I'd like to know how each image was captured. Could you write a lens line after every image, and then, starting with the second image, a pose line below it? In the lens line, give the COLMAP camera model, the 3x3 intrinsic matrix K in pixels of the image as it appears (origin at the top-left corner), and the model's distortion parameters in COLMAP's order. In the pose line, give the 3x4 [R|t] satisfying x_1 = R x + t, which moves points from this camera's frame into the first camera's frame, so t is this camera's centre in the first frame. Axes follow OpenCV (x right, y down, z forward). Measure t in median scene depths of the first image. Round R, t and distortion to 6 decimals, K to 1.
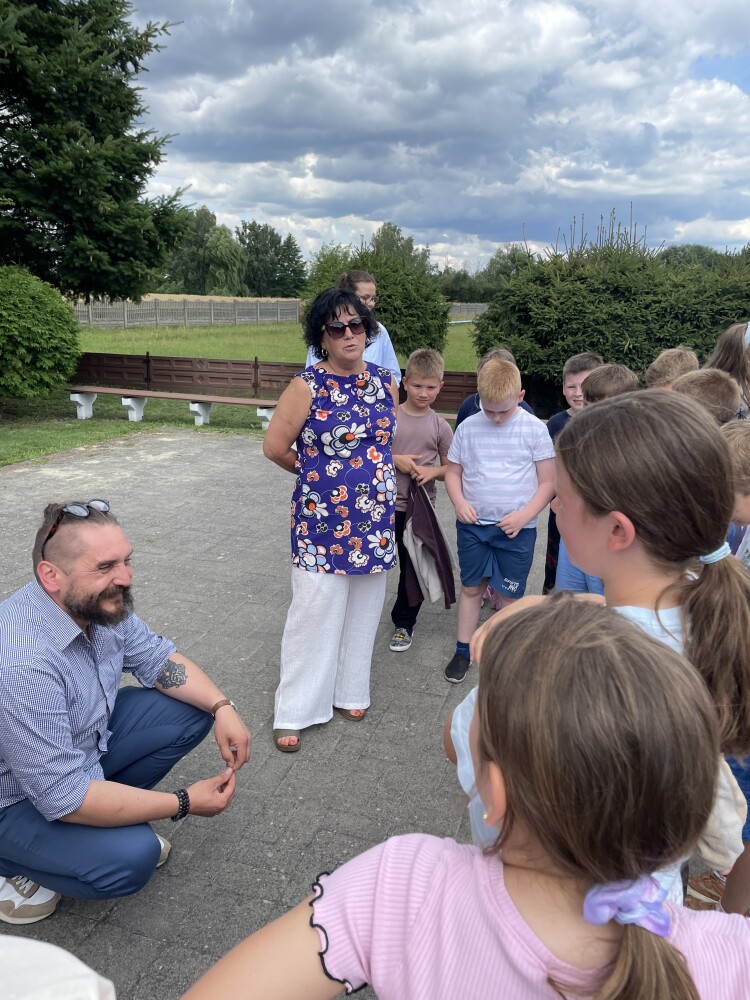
lens RADIAL K [[717.3, 0, 381.1], [0, 717.3, 502.1], [0, 0, 1]] dist [0.073365, -0.095928]
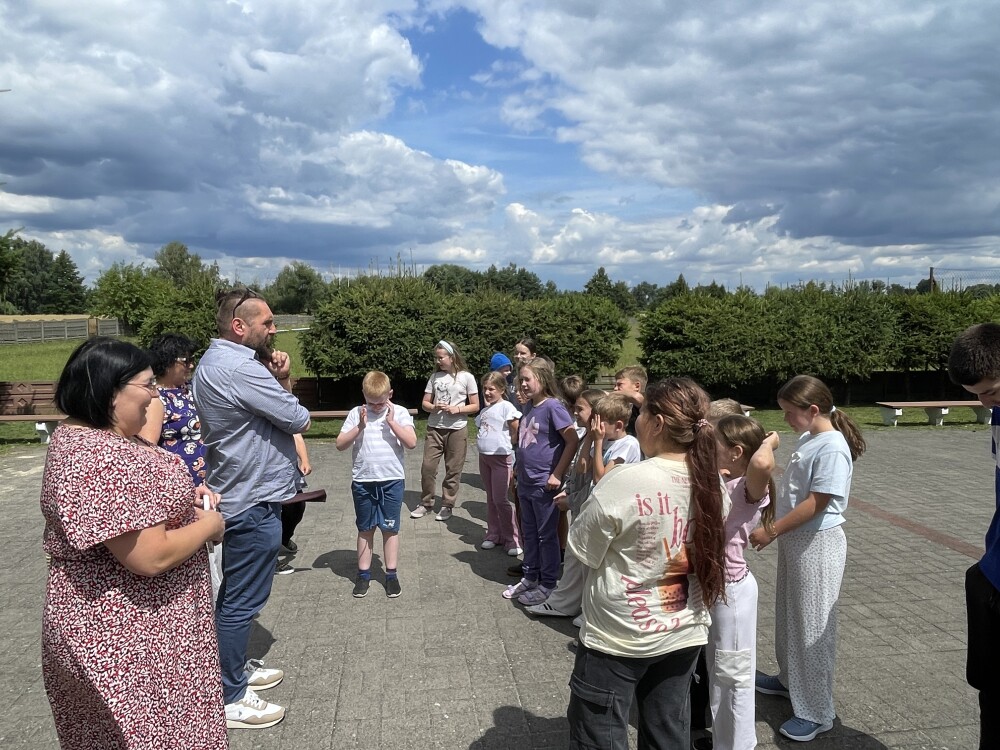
lens RADIAL K [[703.7, 0, 500.0], [0, 703.7, 375.0], [0, 0, 1]] dist [0.000472, 0.000129]
pose [[0.897082, -0.058812, 0.437933, -0.097054], [0.135246, 0.980081, -0.145426, 0.032726], [-0.420657, 0.189688, 0.887167, -0.195995]]
